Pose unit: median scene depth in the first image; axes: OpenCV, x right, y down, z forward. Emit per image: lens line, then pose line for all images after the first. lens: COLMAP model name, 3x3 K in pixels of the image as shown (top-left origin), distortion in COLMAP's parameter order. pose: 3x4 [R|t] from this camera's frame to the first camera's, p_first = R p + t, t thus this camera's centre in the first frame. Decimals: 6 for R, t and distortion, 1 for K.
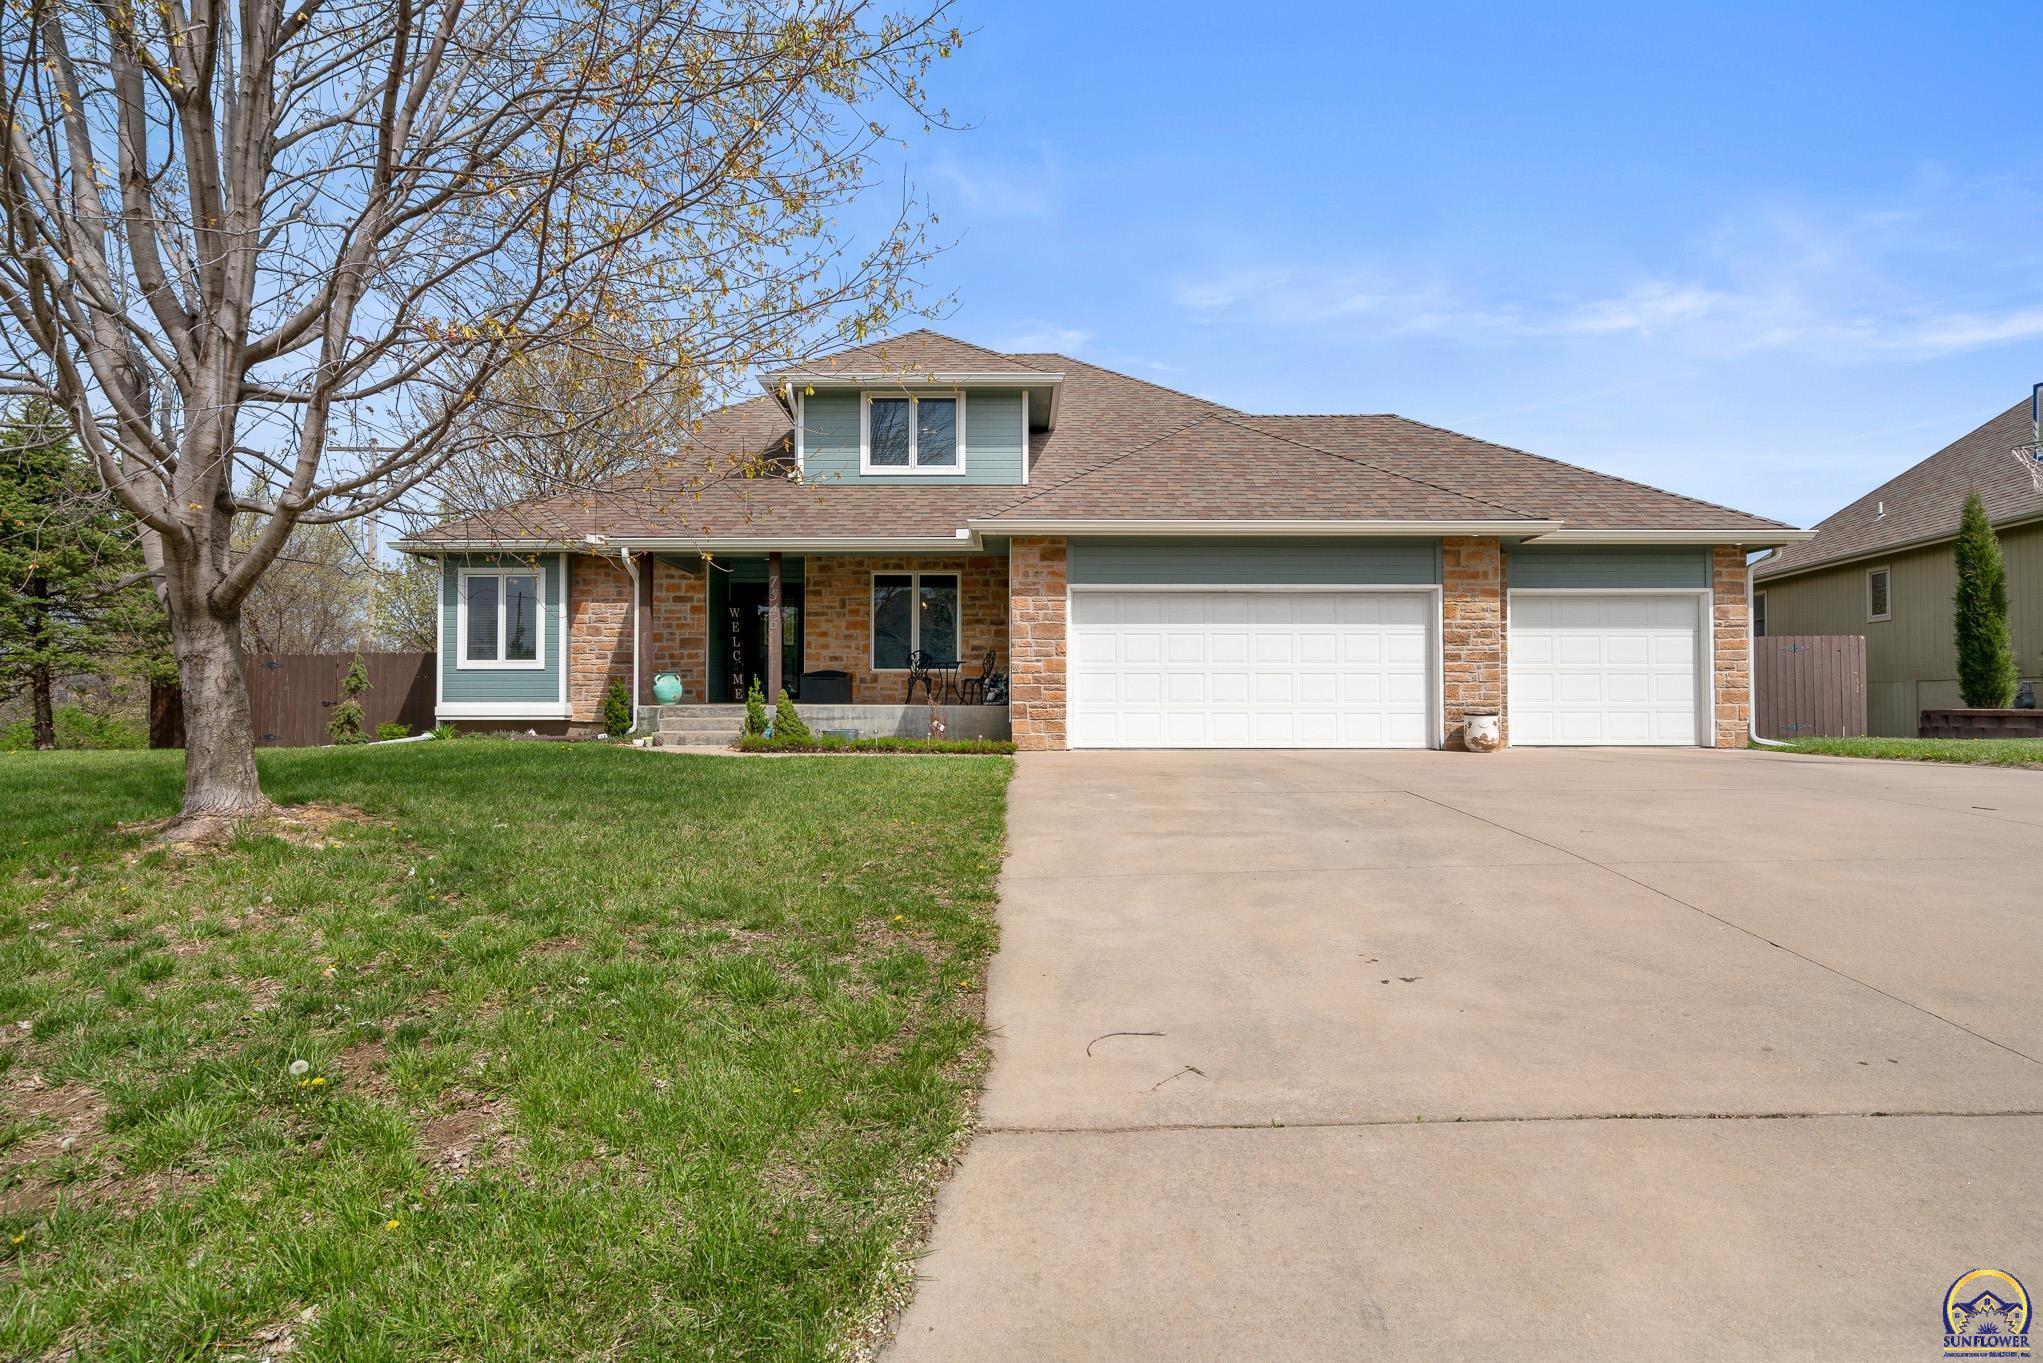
lens RADIAL K [[1049.0, 0, 1019.5], [0, 1049.0, 688.6], [0, 0, 1]] dist [-0.003334, -0.000100]
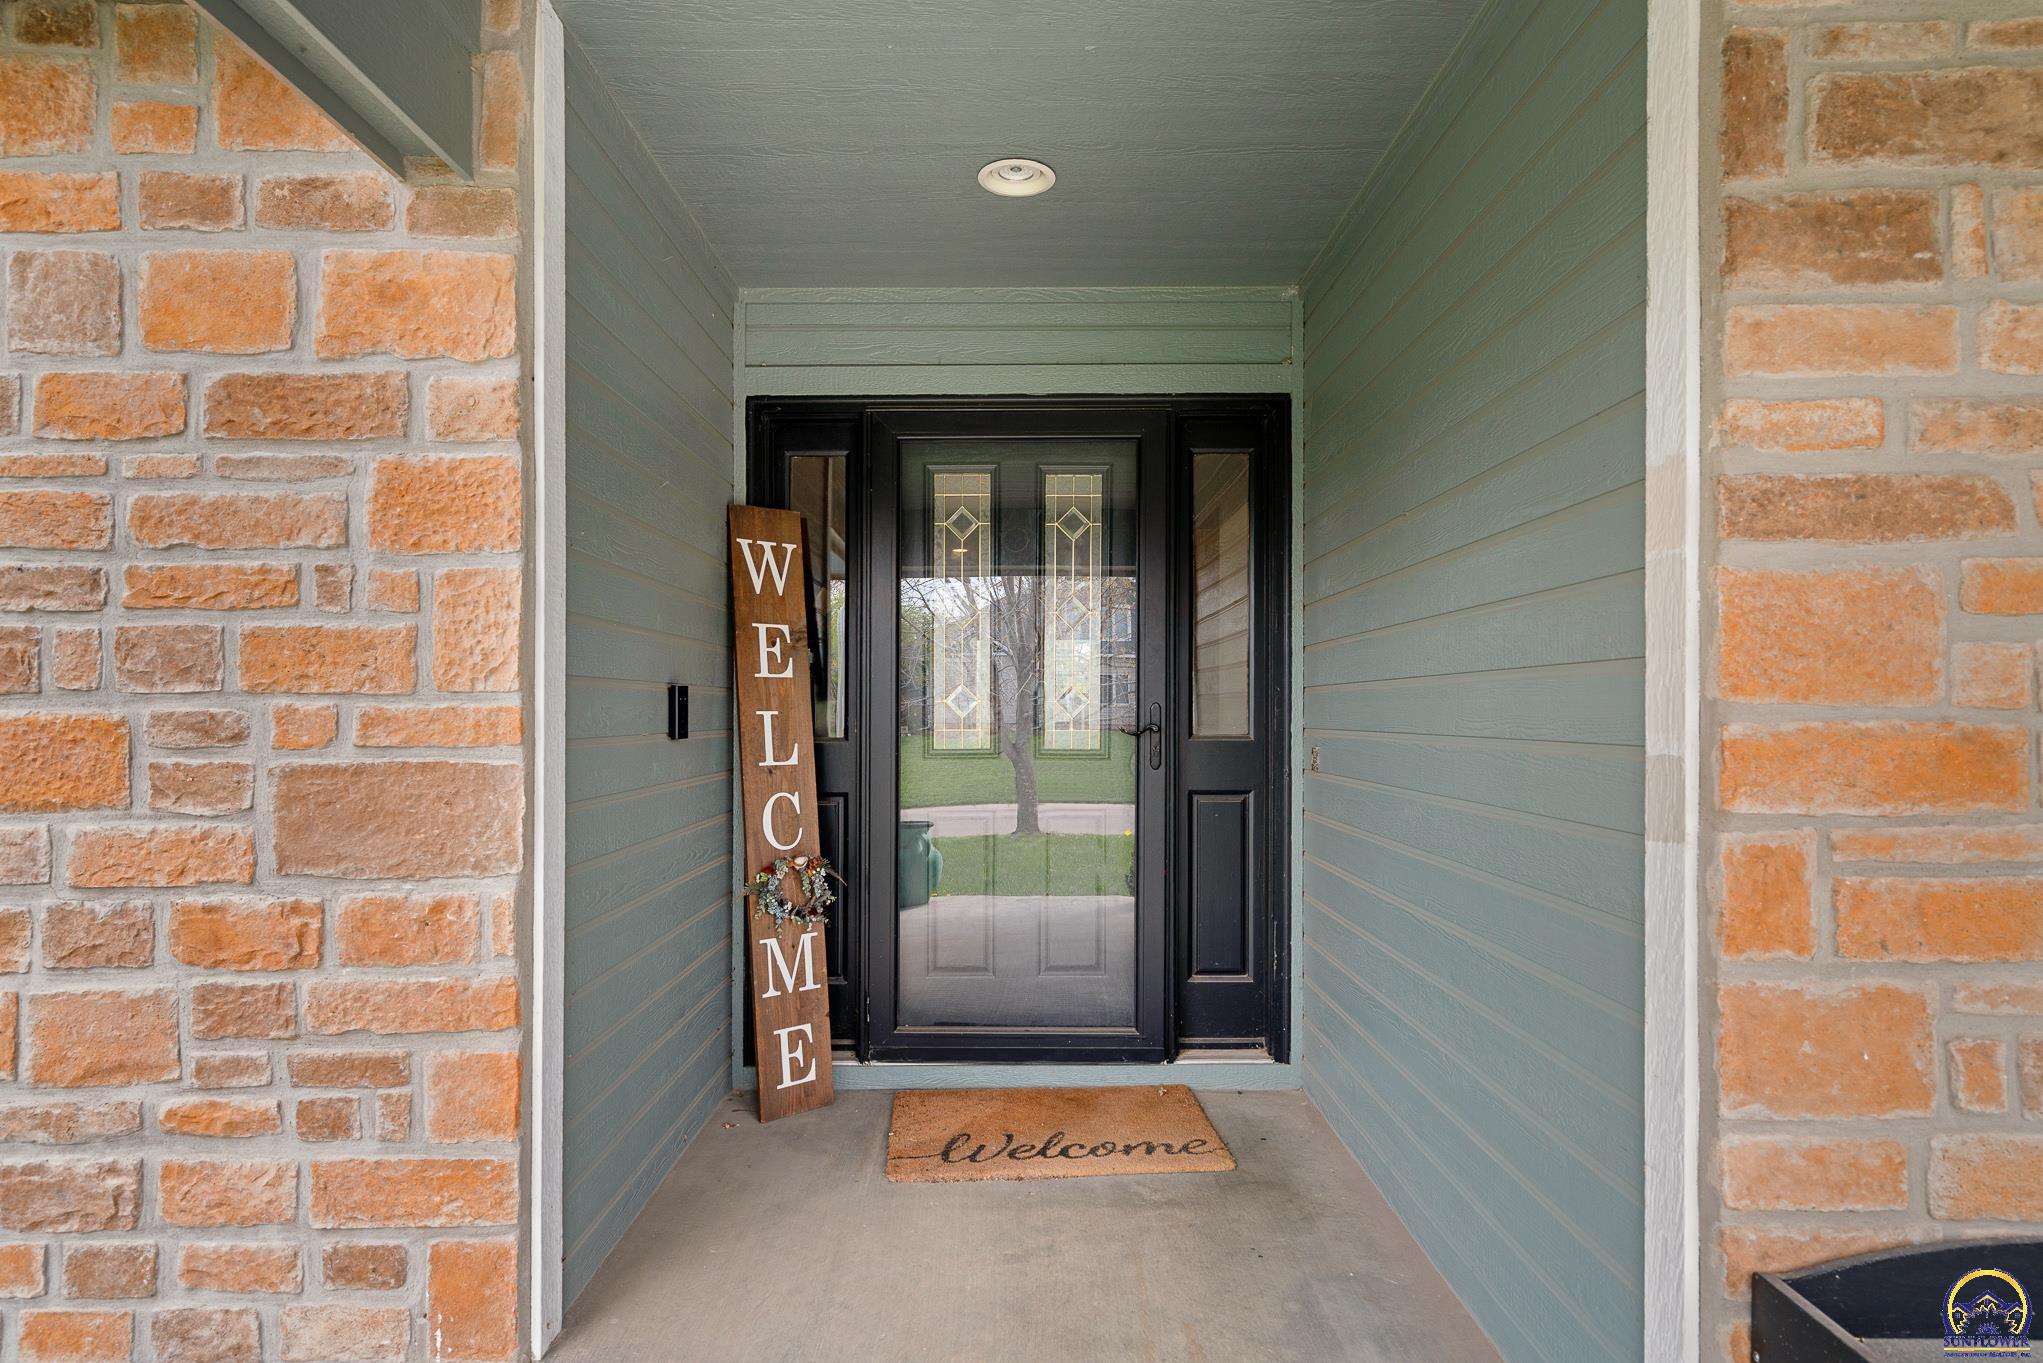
lens RADIAL K [[1049.0, 0, 1029.8], [0, 1049.0, 676.5], [0, 0, 1]] dist [-0.003334, -0.000100]
pose [[0.999945, -0.005649, 0.008798, -0.262863], [0.005792, 0.999850, -0.016318, -0.058886], [-0.008705, 0.016368, 0.999828, 0.945179]]
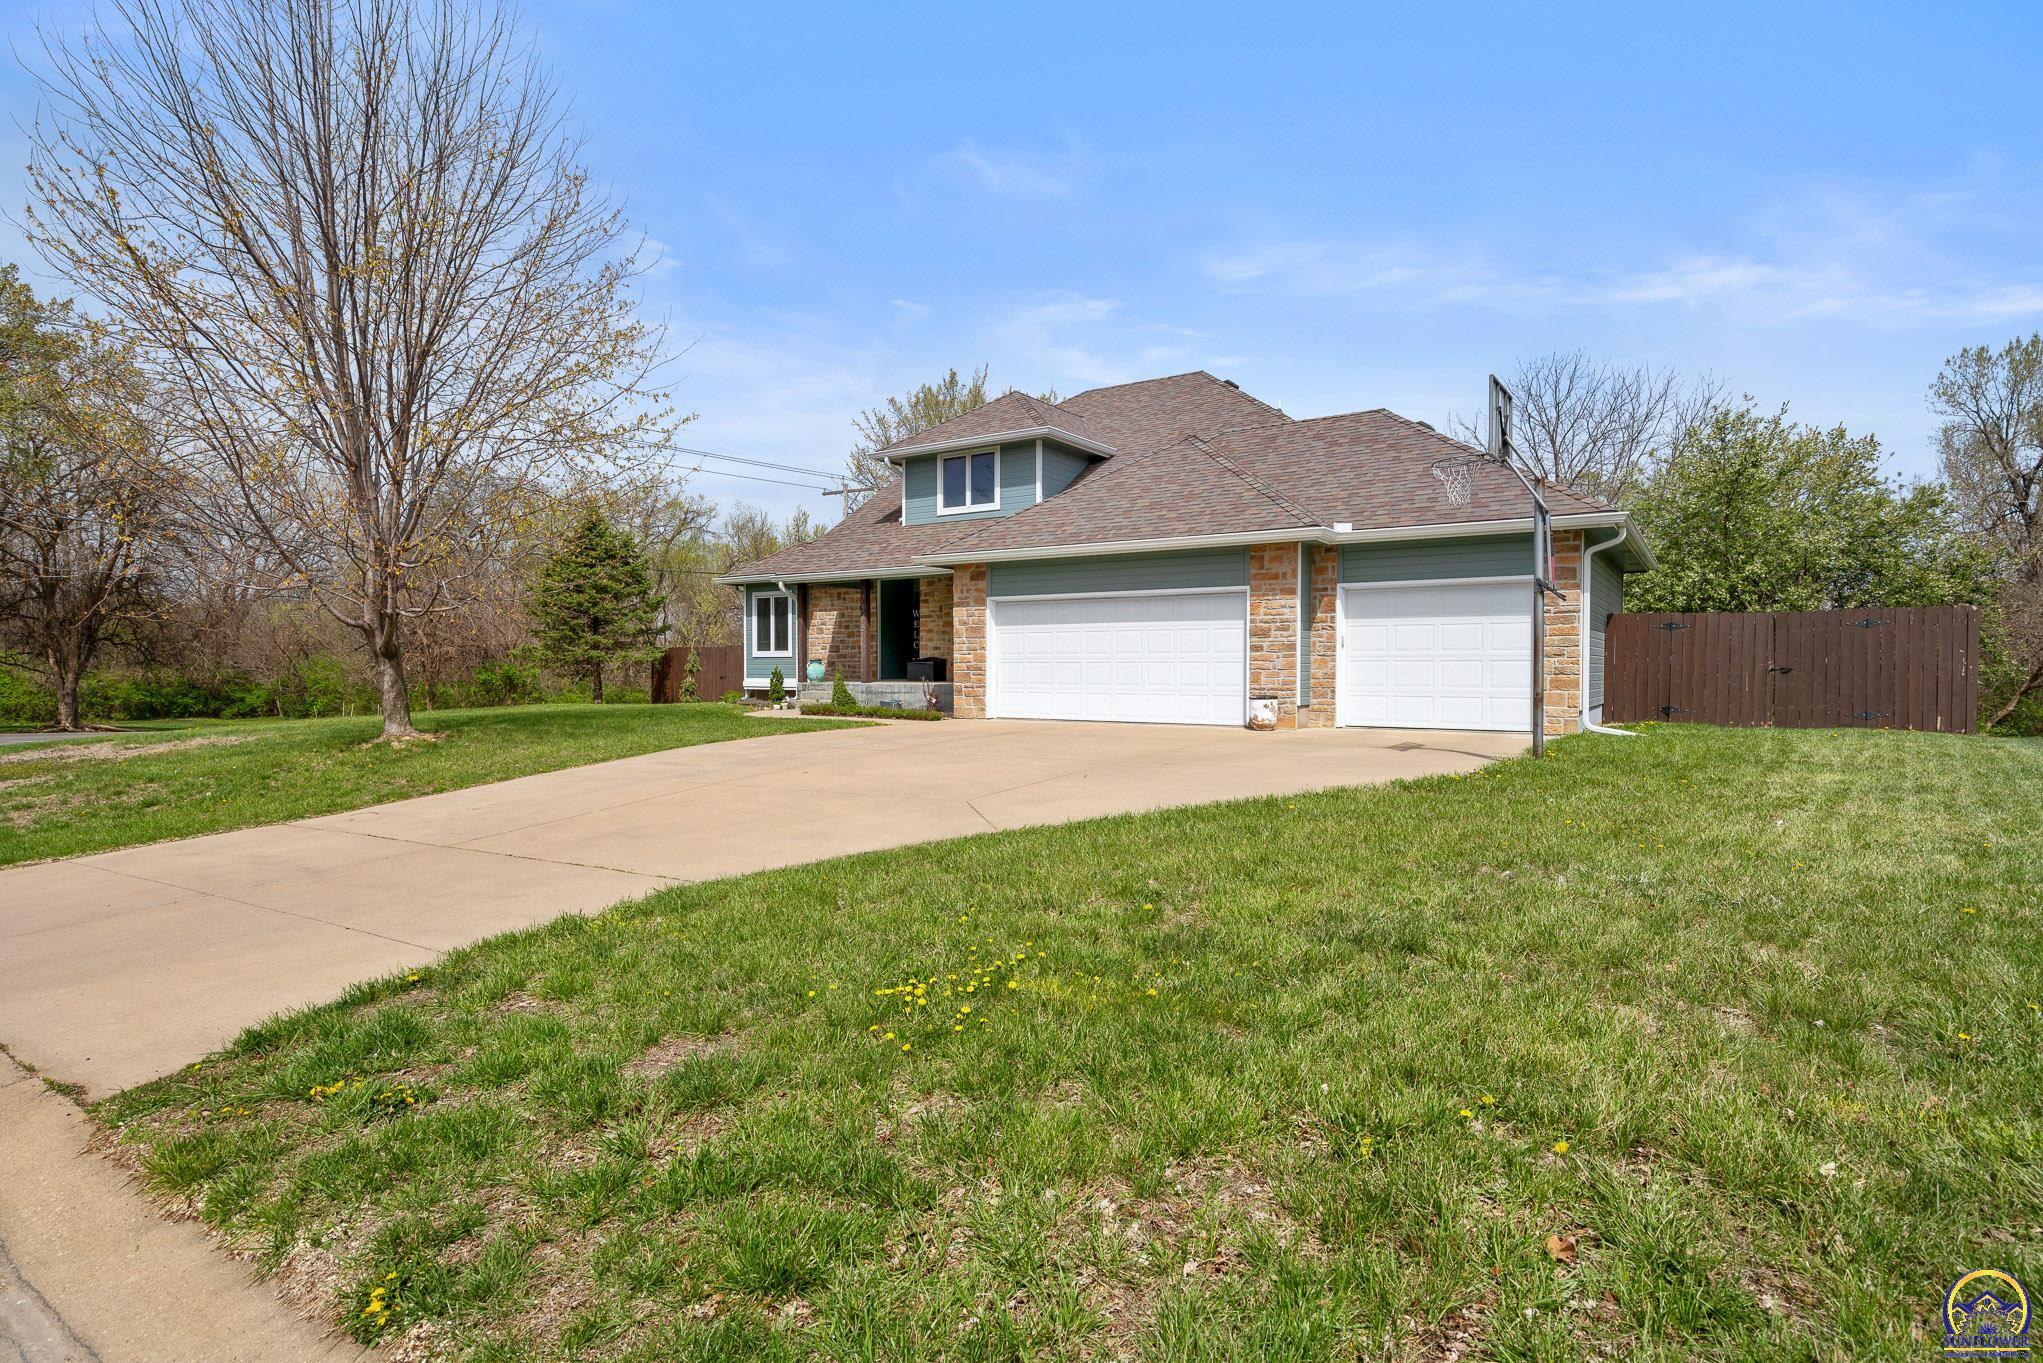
lens RADIAL K [[1049.0, 0, 1022.0], [0, 1049.0, 674.7], [0, 0, 1]] dist [-0.003334, -0.000100]
pose [[0.831726, 0.004017, -0.555172, 0.704114], [0.010457, 0.999683, 0.022898, -0.024992], [0.555088, -0.024850, 0.831420, -0.092155]]
